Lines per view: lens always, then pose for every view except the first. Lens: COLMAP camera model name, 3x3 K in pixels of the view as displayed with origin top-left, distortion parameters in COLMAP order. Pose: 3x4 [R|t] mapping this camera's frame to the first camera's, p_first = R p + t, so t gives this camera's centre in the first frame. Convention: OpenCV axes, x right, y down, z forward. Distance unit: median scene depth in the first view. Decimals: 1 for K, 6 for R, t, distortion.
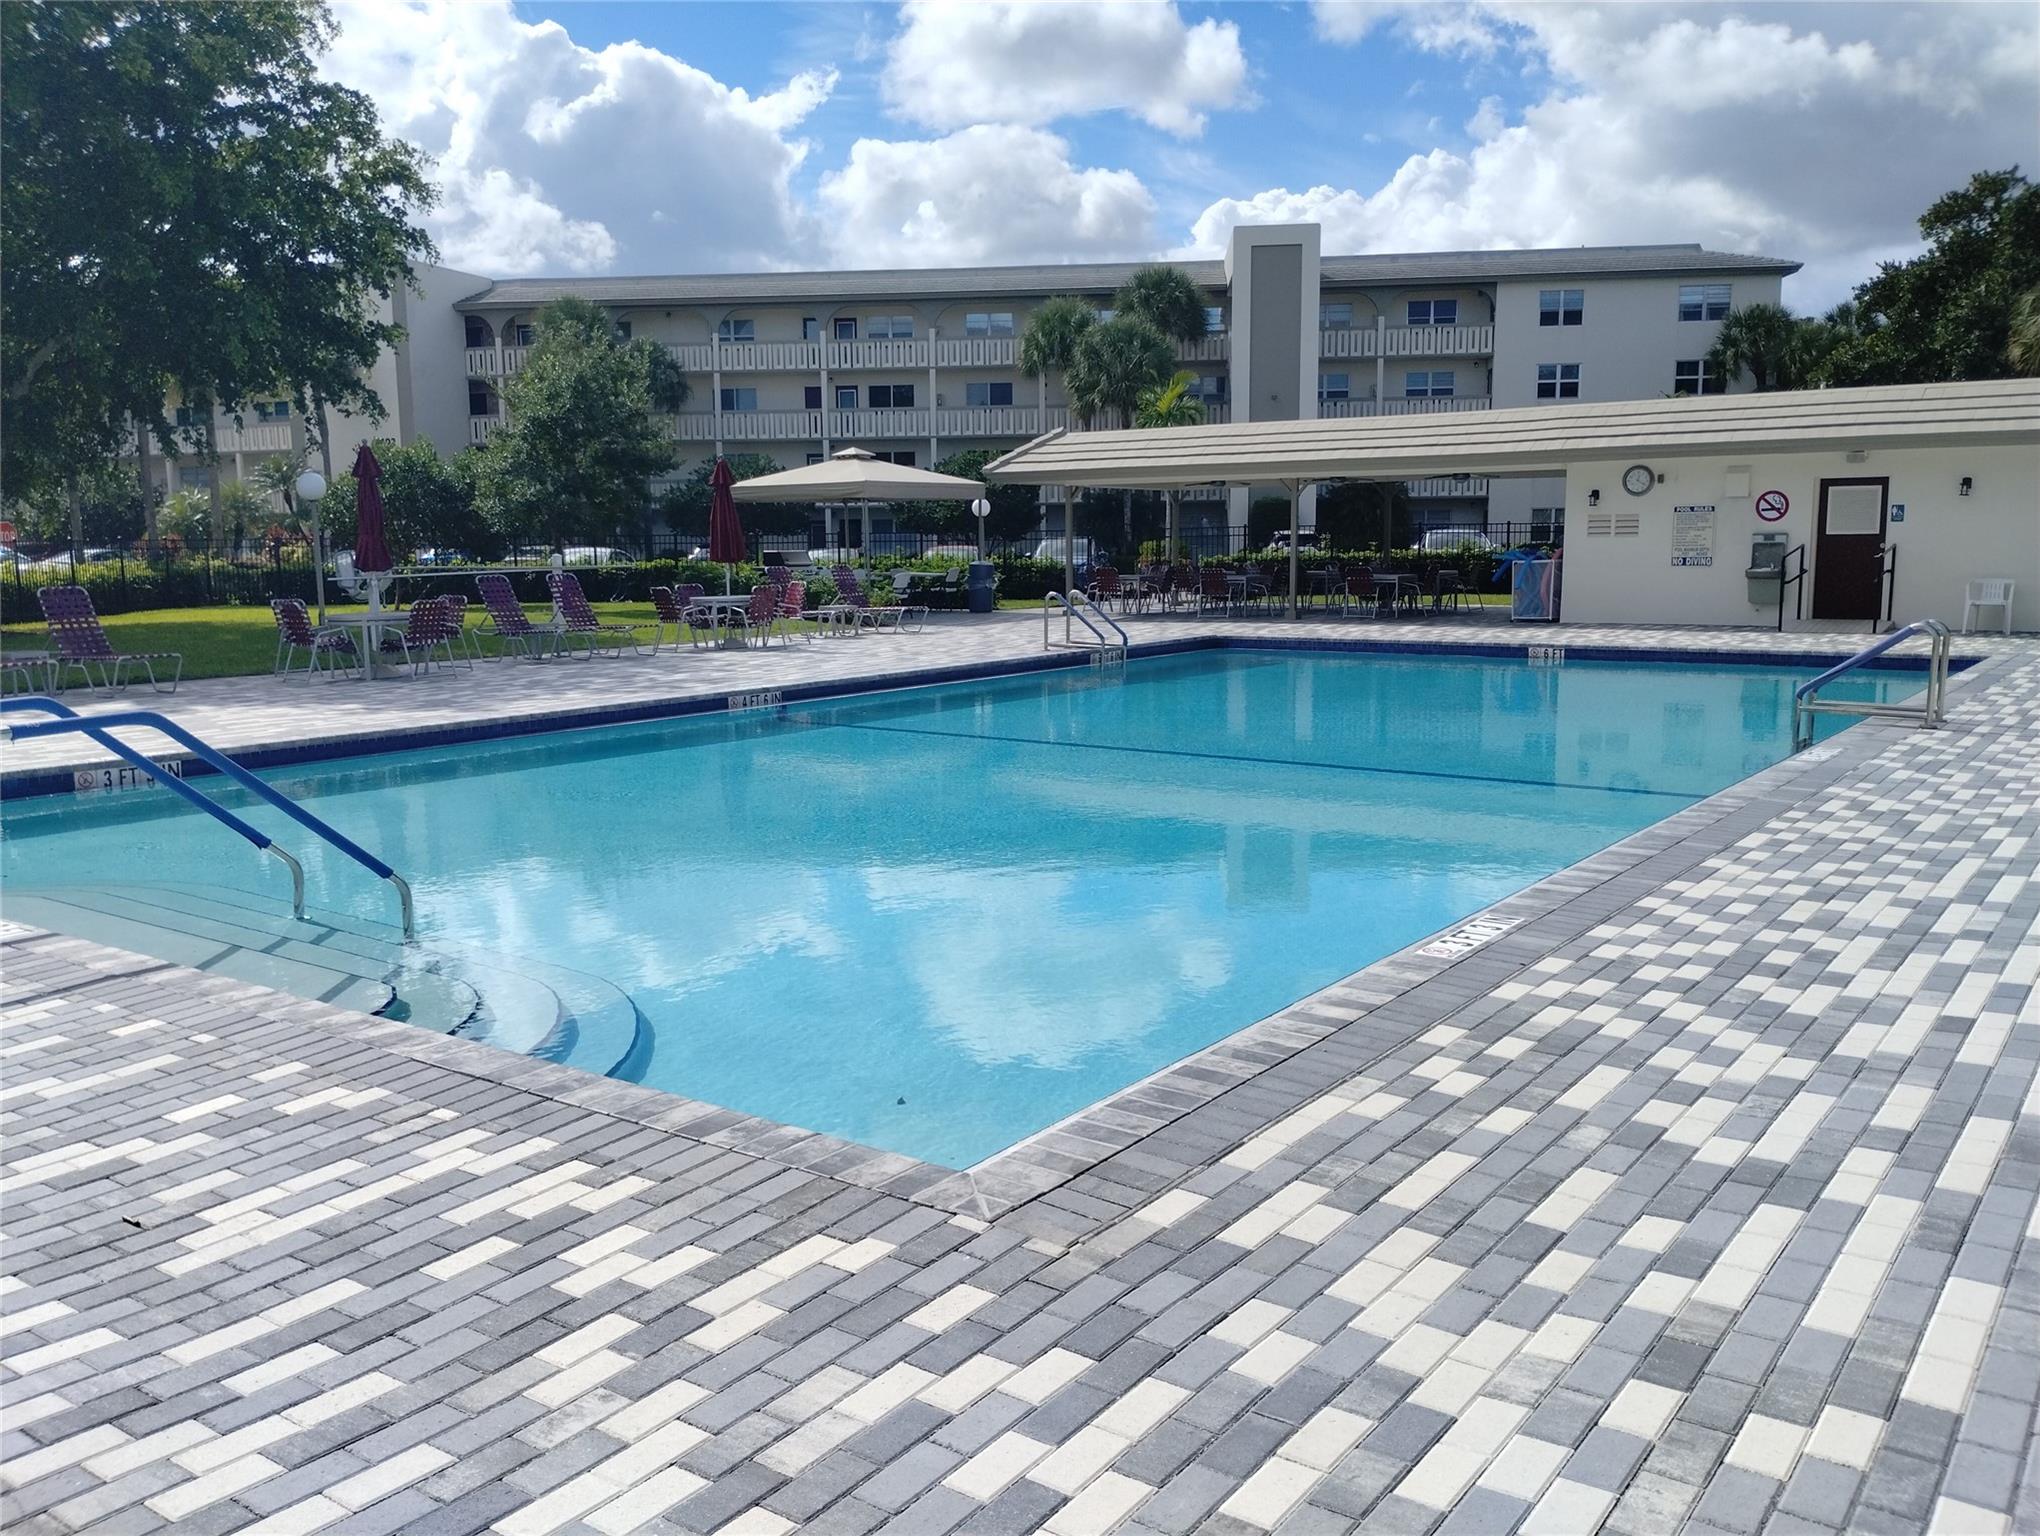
lens RADIAL K [[1644.5, 0, 1020.0], [0, 1644.5, 768.0], [0, 0, 1]] dist [0.039307, 0.000004]
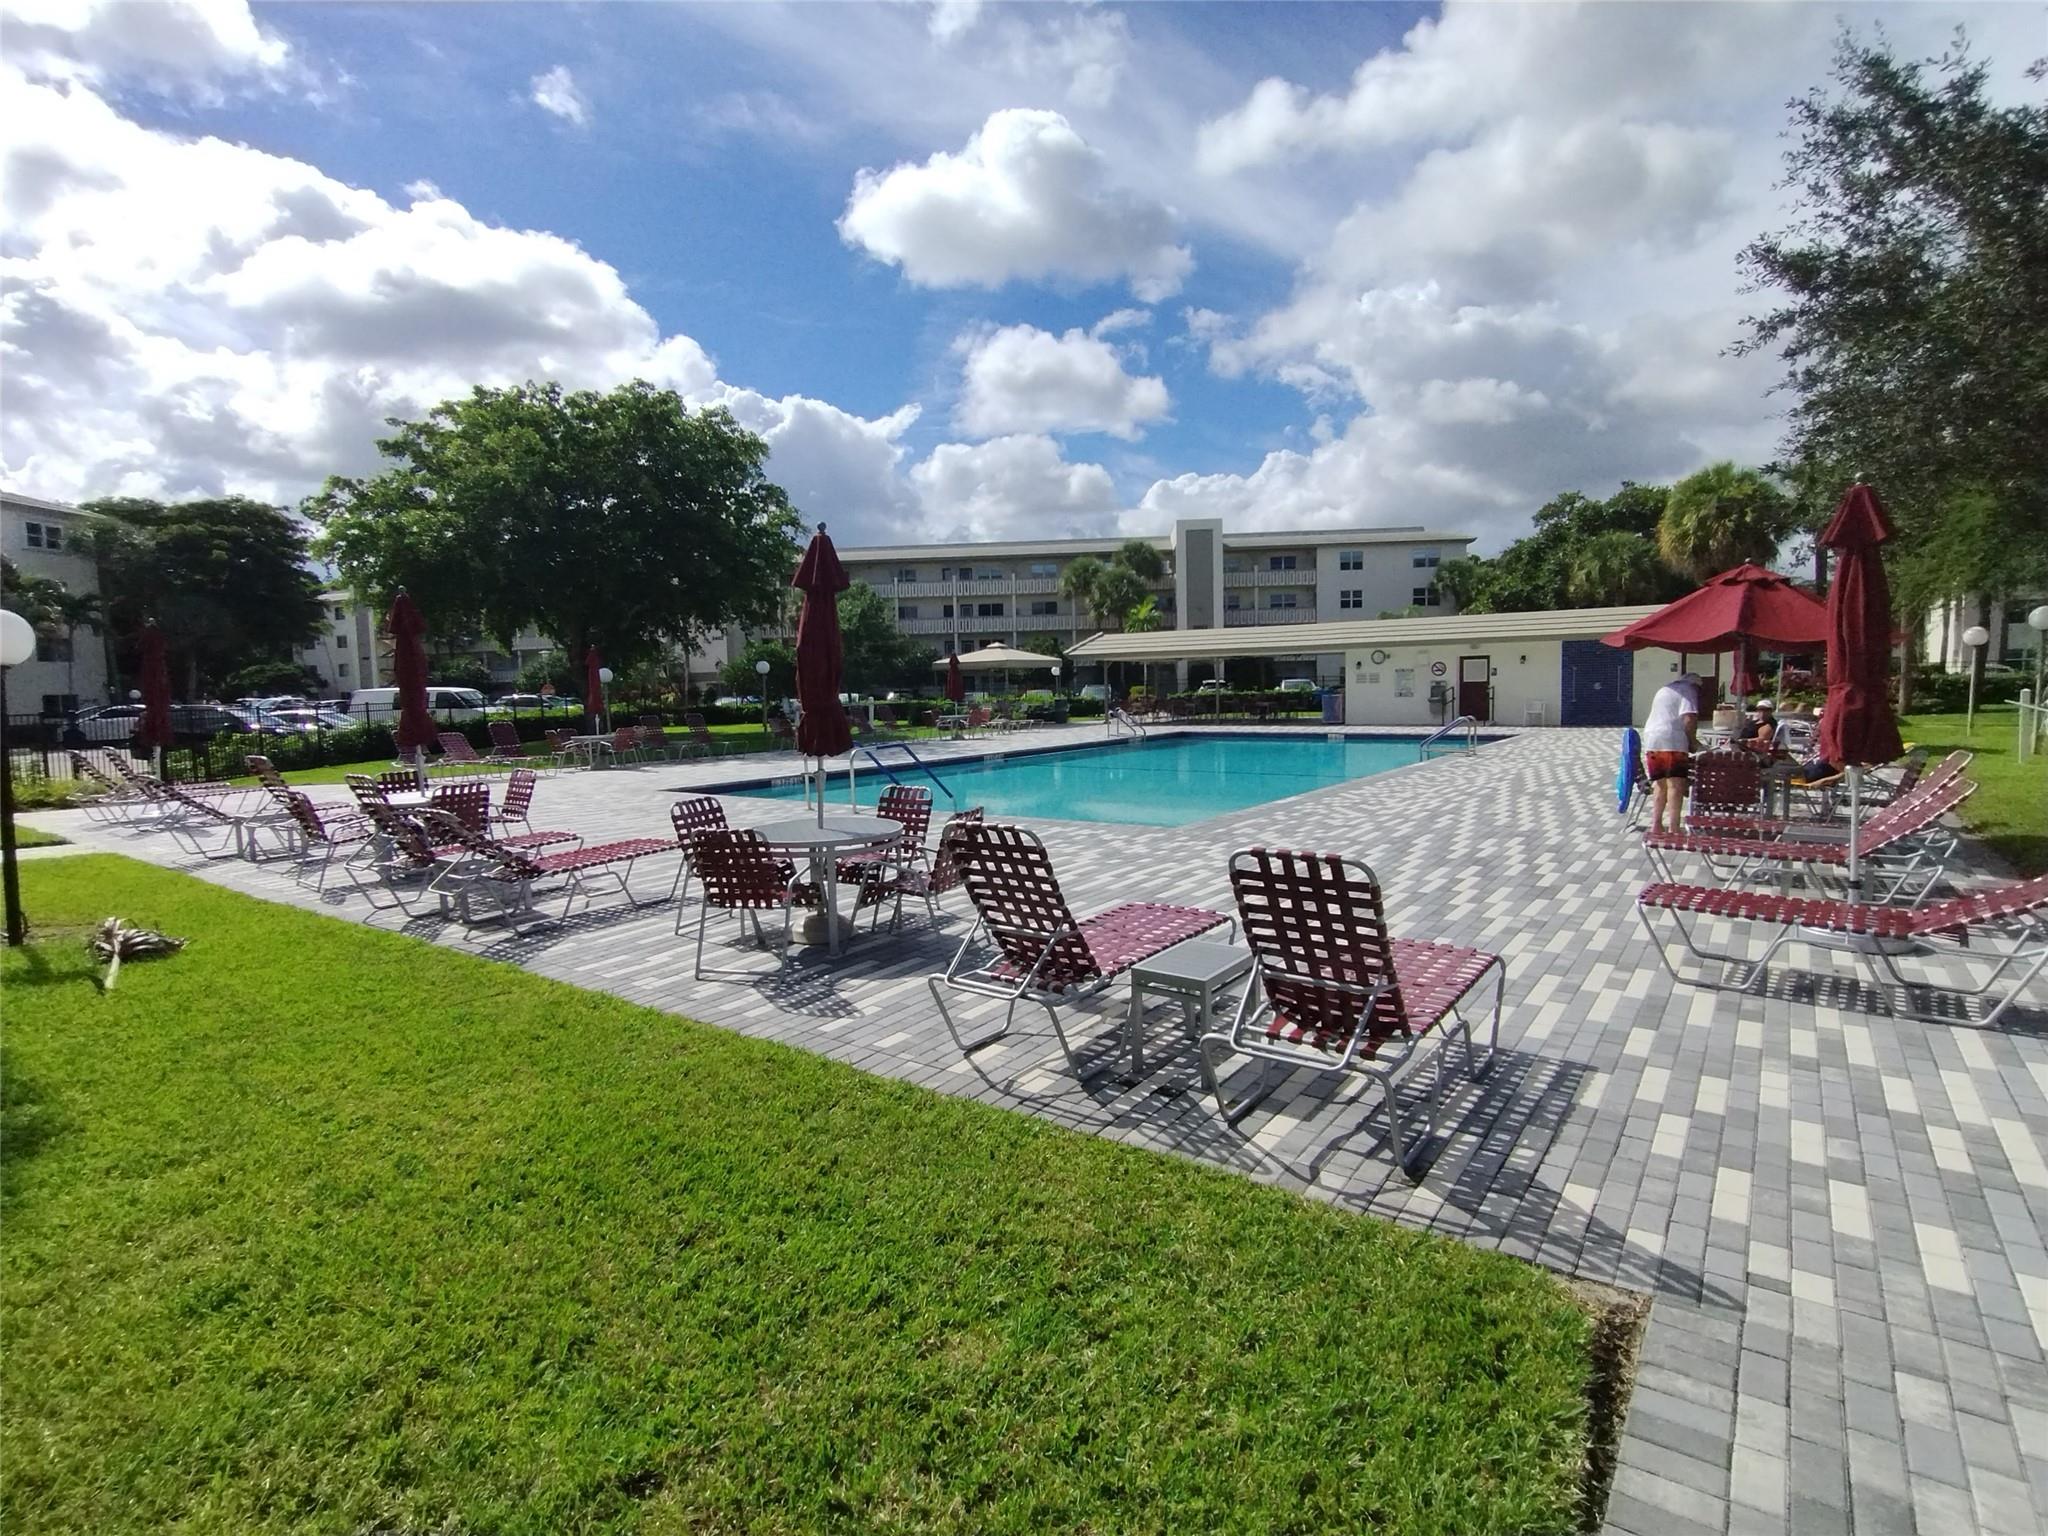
lens RADIAL K [[1068.9, 0, 1024.0], [0, 1068.9, 768.0], [0, 0, 1]] dist [-0.002171, -0.000150]
pose [[0.999920, -0.012392, -0.002559, -0.049675], [0.012216, 0.998104, -0.060319, 0.028129], [0.003302, 0.060282, 0.998176, -0.222515]]
